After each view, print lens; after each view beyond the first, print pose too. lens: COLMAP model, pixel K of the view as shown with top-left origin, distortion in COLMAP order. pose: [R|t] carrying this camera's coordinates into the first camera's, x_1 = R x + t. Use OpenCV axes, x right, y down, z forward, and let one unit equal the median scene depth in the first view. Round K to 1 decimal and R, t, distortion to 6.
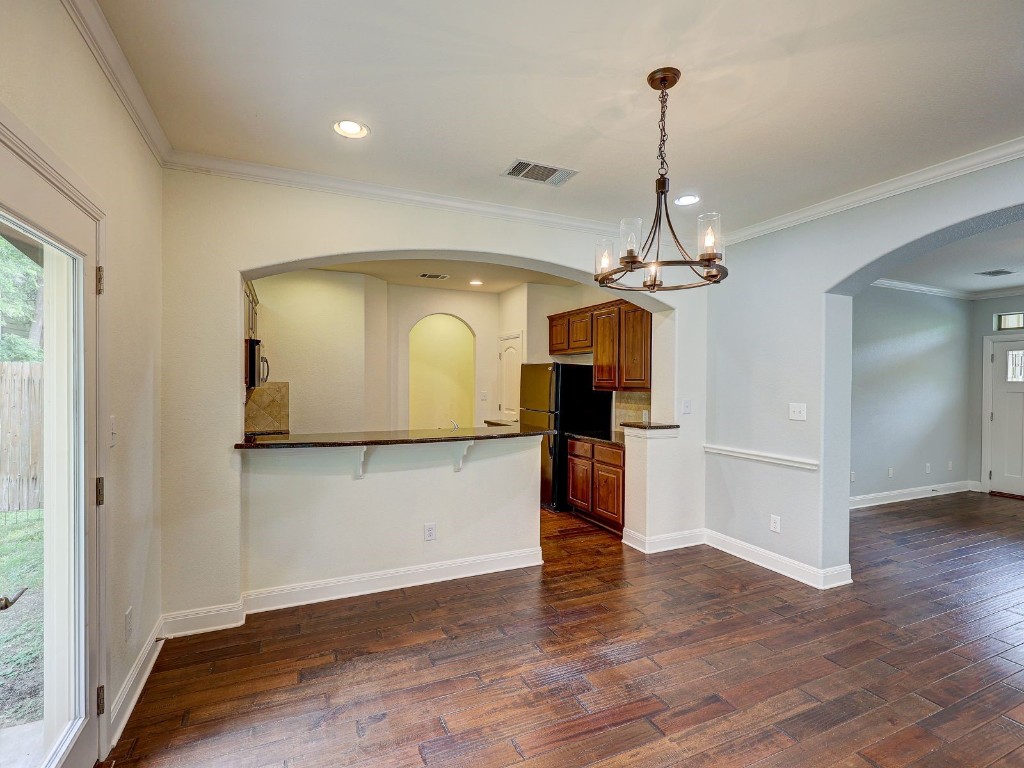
lens RADIAL K [[492.2, 0, 512.0], [0, 492.2, 384.0], [0, 0, 1]] dist [-0.001533, -0.000249]
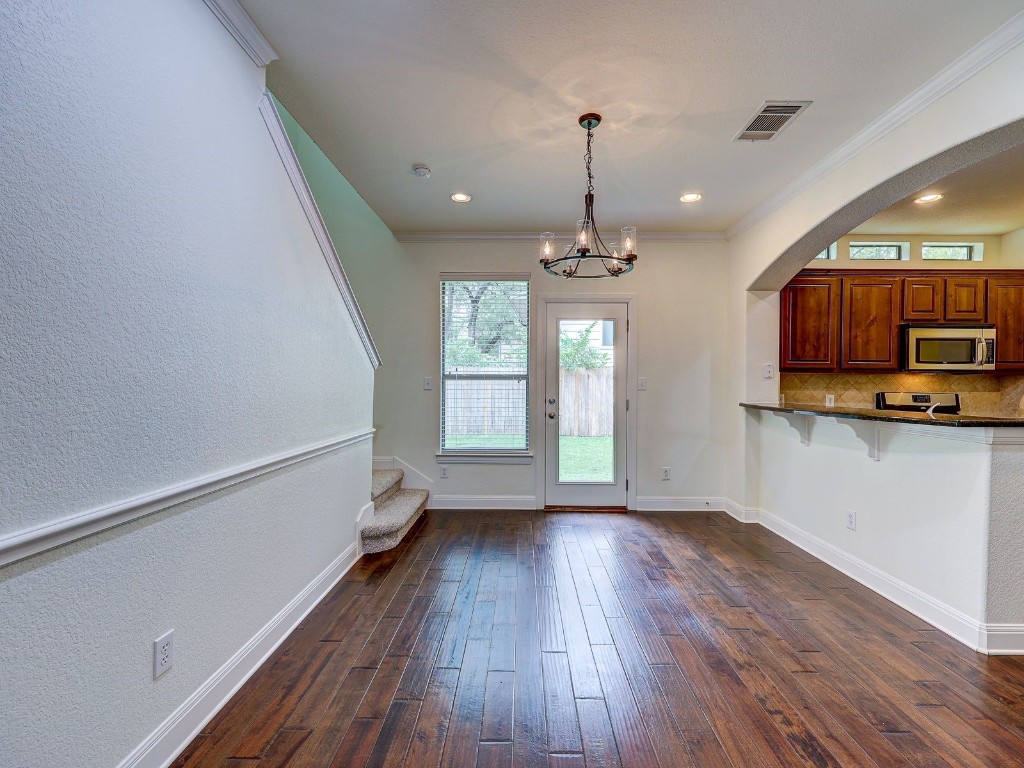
lens RADIAL K [[492.2, 0, 512.0], [0, 492.2, 384.0], [0, 0, 1]] dist [-0.001533, -0.000249]
pose [[-0.434956, 0.002633, -0.900448, 1.289522], [-0.010464, 0.999913, 0.007979, 0.044152], [0.900391, 0.012893, -0.434891, 1.091610]]
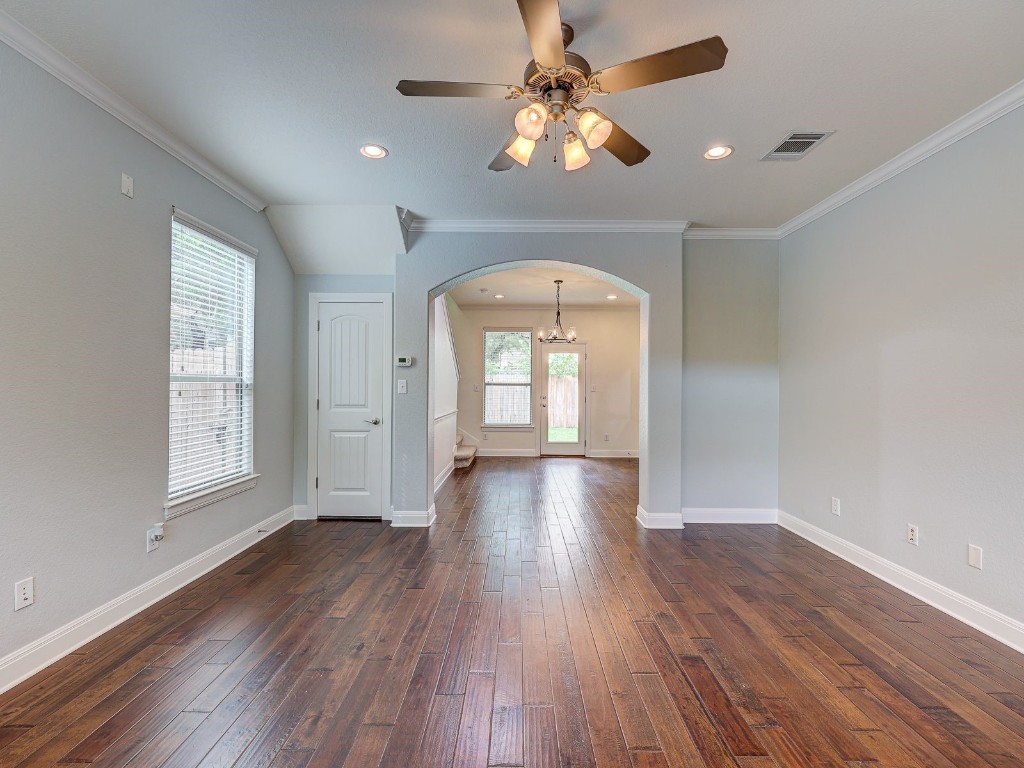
lens RADIAL K [[492.2, 0, 512.0], [0, 492.2, 384.0], [0, 0, 1]] dist [-0.001533, -0.000249]
pose [[-0.429742, -0.004484, -0.902940, 2.545391], [-0.012890, 0.999916, 0.001169, 0.029874], [0.902860, 0.012141, -0.429764, 1.607763]]
